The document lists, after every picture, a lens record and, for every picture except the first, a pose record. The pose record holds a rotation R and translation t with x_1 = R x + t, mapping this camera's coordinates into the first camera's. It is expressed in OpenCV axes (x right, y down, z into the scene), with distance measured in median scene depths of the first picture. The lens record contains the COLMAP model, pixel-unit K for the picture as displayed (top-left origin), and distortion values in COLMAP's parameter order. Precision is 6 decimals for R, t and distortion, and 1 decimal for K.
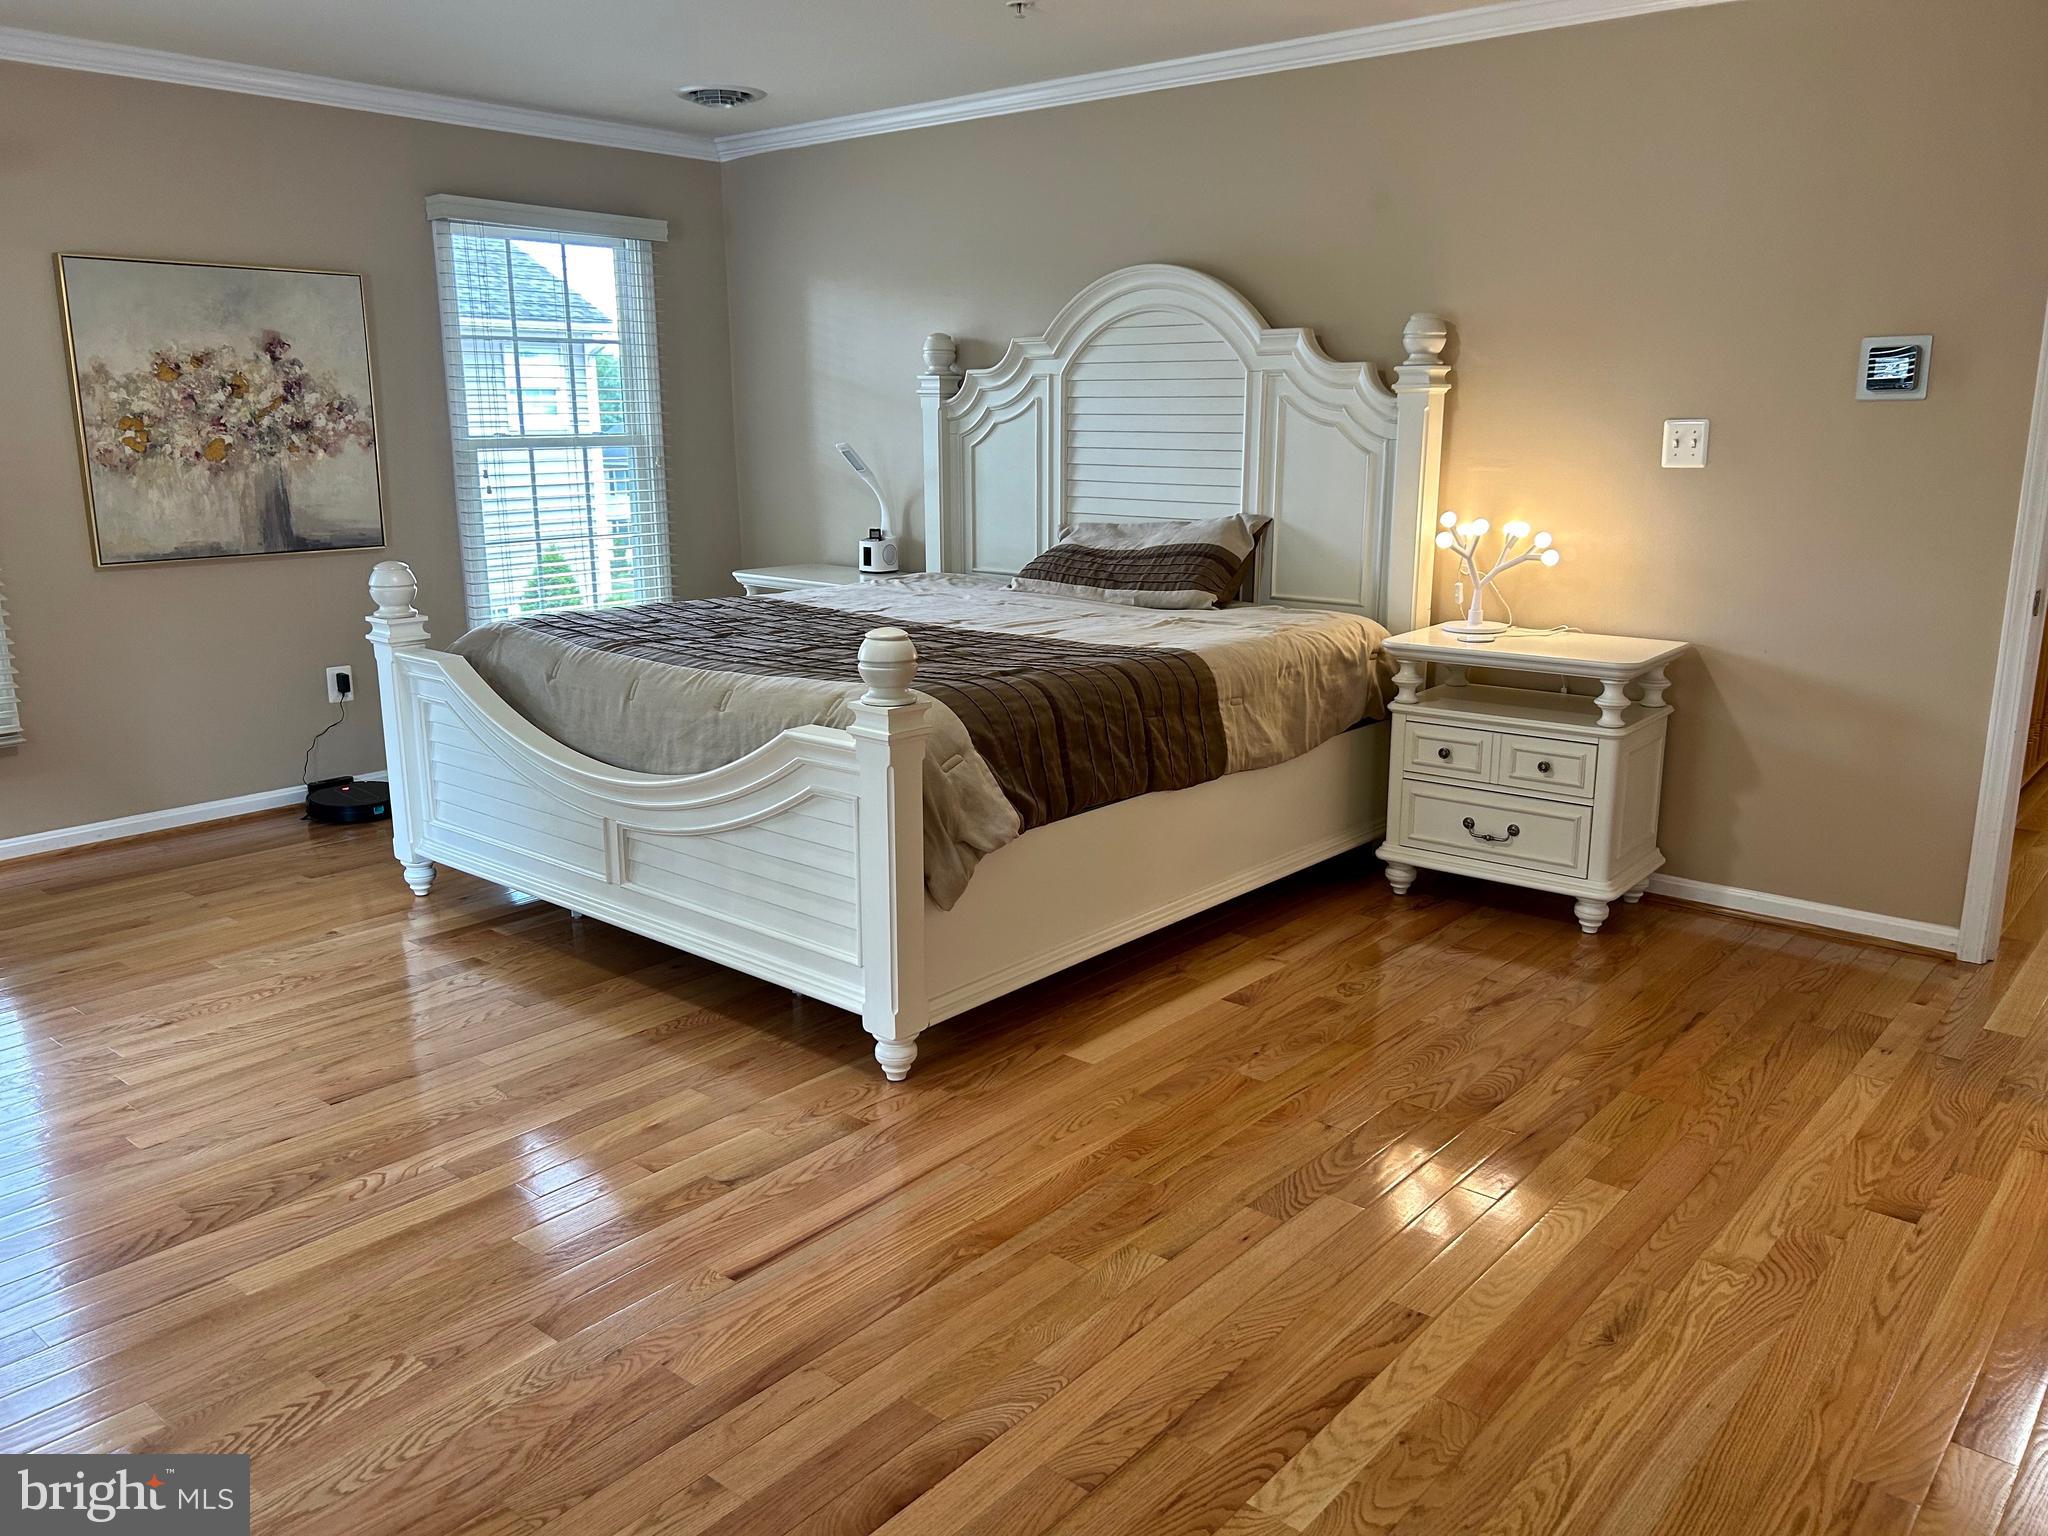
lens RADIAL K [[1542.2, 0, 1033.1], [0, 1542.2, 764.2], [0, 0, 1]] dist [0.009503, 0.010865]
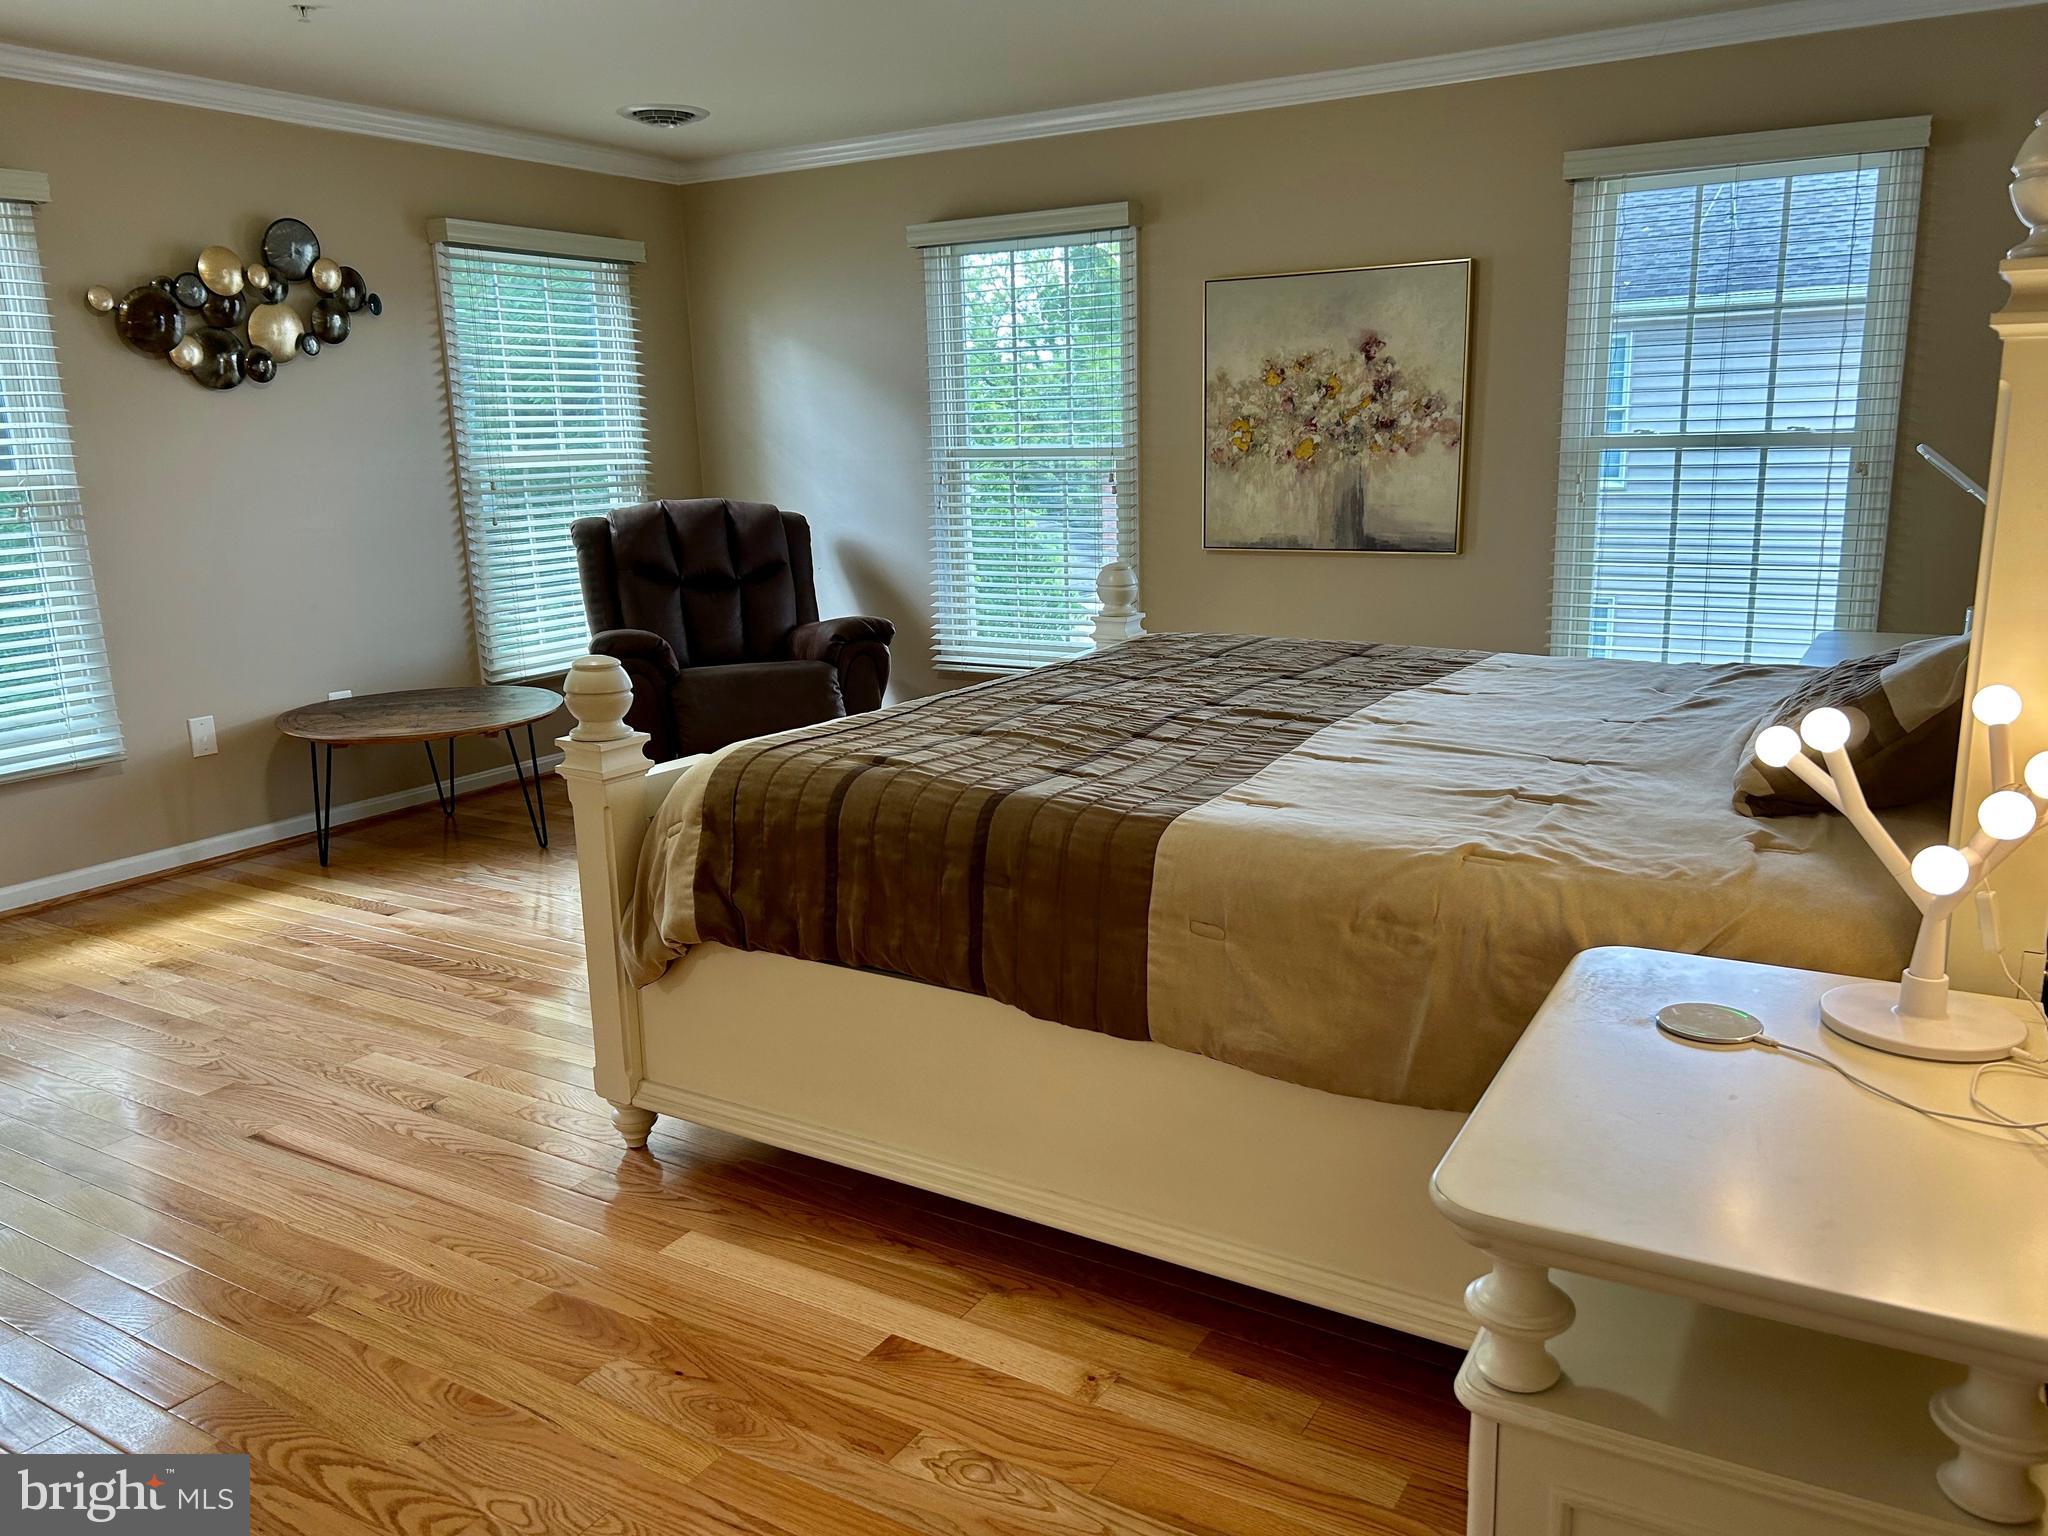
lens RADIAL K [[1542.2, 0, 1033.9], [0, 1542.2, 773.8], [0, 0, 1]] dist [0.009503, 0.010865]
pose [[0.151985, 0.213583, -0.965030, 0.504007], [-0.200385, 0.962754, 0.181521, -0.142395], [0.967857, 0.165789, 0.189124, 0.652803]]
